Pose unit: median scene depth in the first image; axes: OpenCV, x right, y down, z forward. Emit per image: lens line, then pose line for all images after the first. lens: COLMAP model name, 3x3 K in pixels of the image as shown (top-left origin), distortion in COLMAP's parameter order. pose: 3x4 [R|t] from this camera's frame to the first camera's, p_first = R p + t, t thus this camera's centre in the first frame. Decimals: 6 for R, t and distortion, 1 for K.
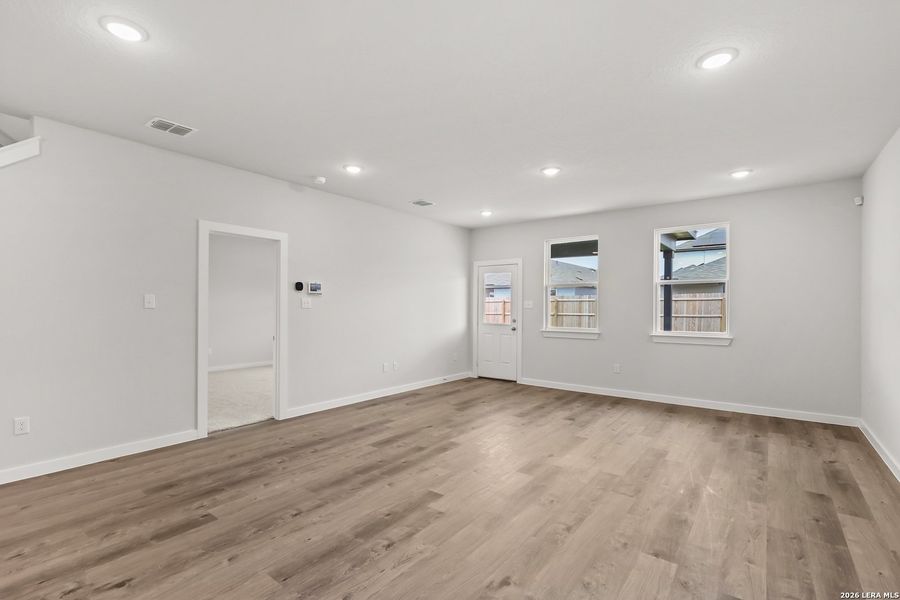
lens RADIAL K [[417.9, 0, 446.2], [0, 417.9, 306.6], [0, 0, 1]] dist [-0.003799, 0.000908]
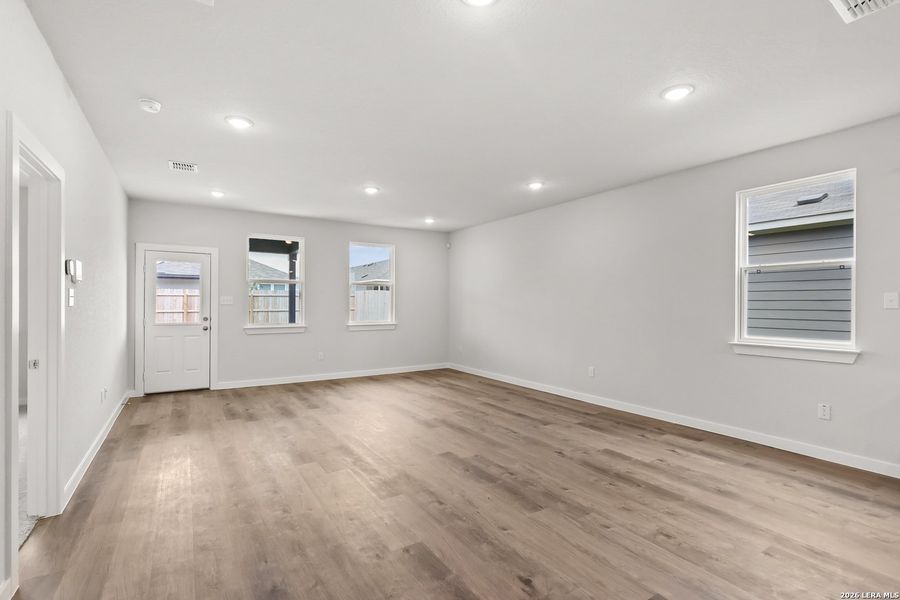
lens RADIAL K [[417.9, 0, 455.5], [0, 417.9, 304.5], [0, 0, 1]] dist [-0.003799, 0.000908]
pose [[0.335767, -0.005420, 0.941929, -0.903662], [-0.002046, 0.999977, 0.006483, -0.005051], [-0.941943, -0.004104, 0.335748, 0.417361]]
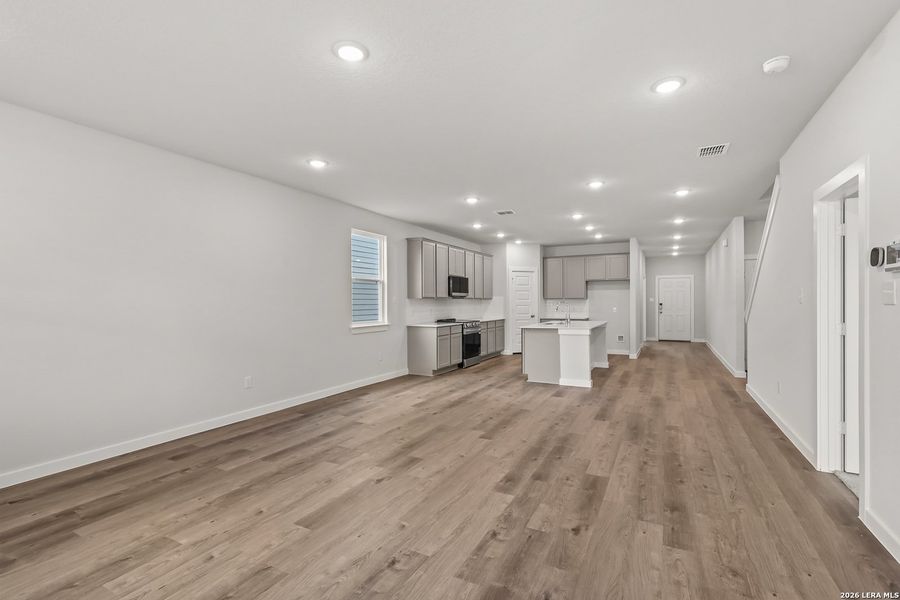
lens RADIAL K [[417.9, 0, 446.1], [0, 417.9, 298.1], [0, 0, 1]] dist [-0.003799, 0.000908]
pose [[-0.986743, -0.001179, -0.162287, 0.244435], [0.000185, 0.999965, -0.008387, 0.000744], [0.162291, -0.008306, -0.986708, 1.767885]]
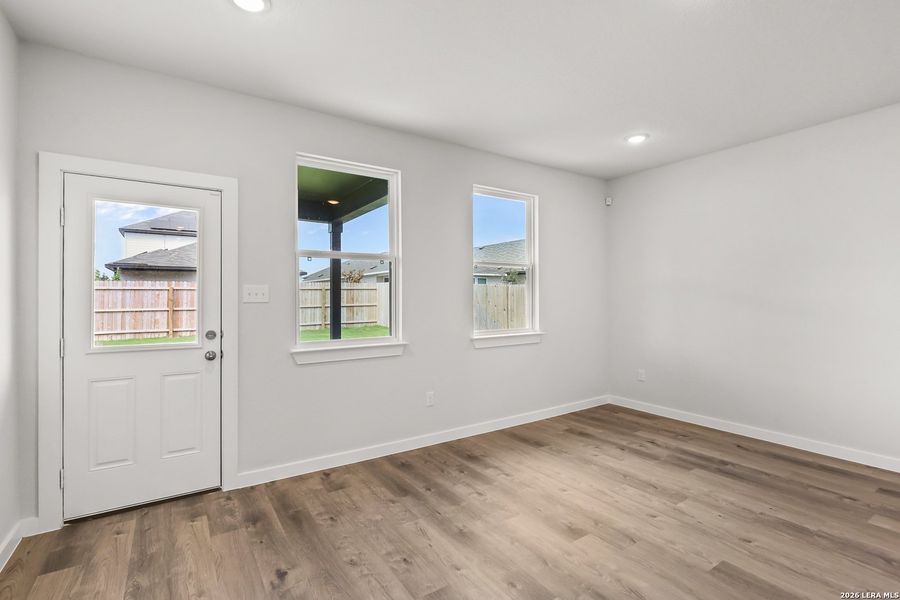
lens RADIAL K [[417.9, 0, 451.9], [0, 417.9, 297.5], [0, 0, 1]] dist [-0.003799, 0.000908]
pose [[0.320778, -0.006265, 0.947134, -0.252493], [0.005044, 0.999975, 0.004906, -0.003020], [-0.947141, 0.003204, 0.320802, 1.249686]]
